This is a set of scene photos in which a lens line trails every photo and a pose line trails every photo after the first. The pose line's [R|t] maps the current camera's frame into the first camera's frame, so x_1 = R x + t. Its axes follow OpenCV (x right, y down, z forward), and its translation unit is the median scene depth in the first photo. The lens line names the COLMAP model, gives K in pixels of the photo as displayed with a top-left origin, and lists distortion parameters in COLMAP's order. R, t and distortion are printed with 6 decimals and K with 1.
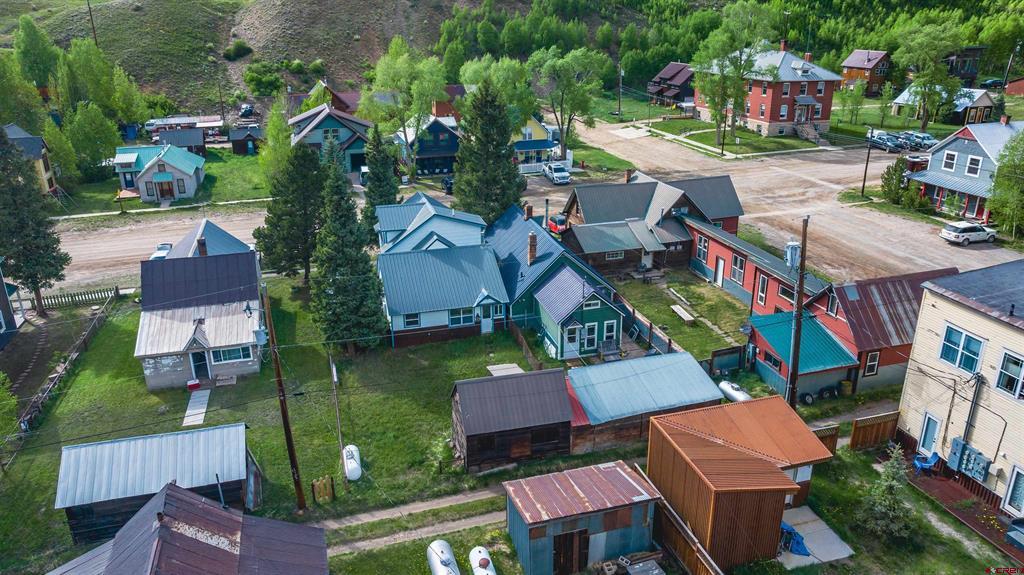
lens RADIAL K [[715.6, 0, 512.0], [0, 715.6, 287.5], [0, 0, 1]] dist [-0.029590, 0.000033]
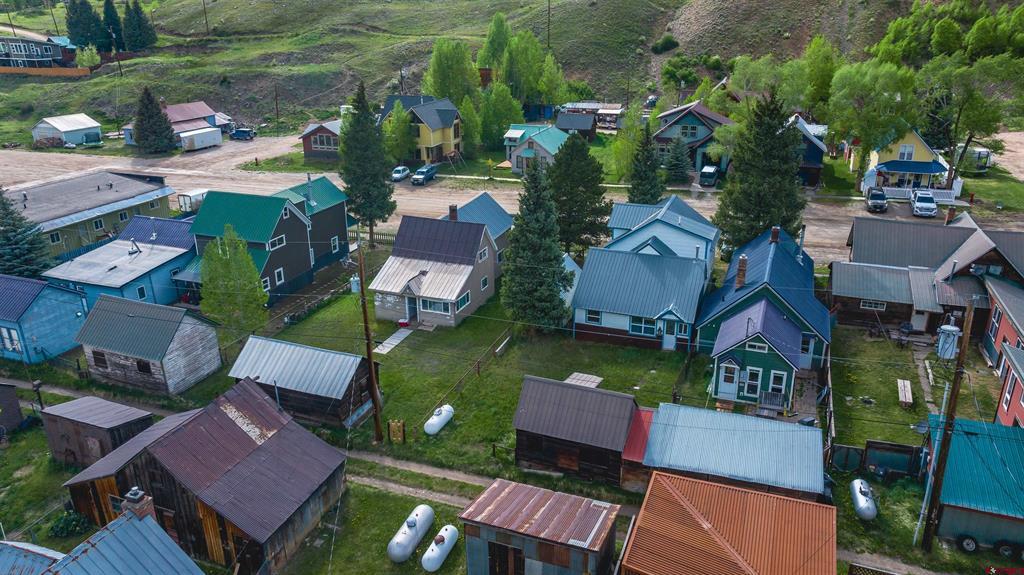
lens RADIAL K [[710.8, 0, 512.0], [0, 710.8, 287.5], [0, 0, 1]] dist [-0.039452, 0.040083]
pose [[0.797767, 0.217524, -0.562361, 0.312503], [-0.212325, 0.974267, 0.075646, -0.044488], [0.564345, 0.059055, 0.823424, 0.099607]]
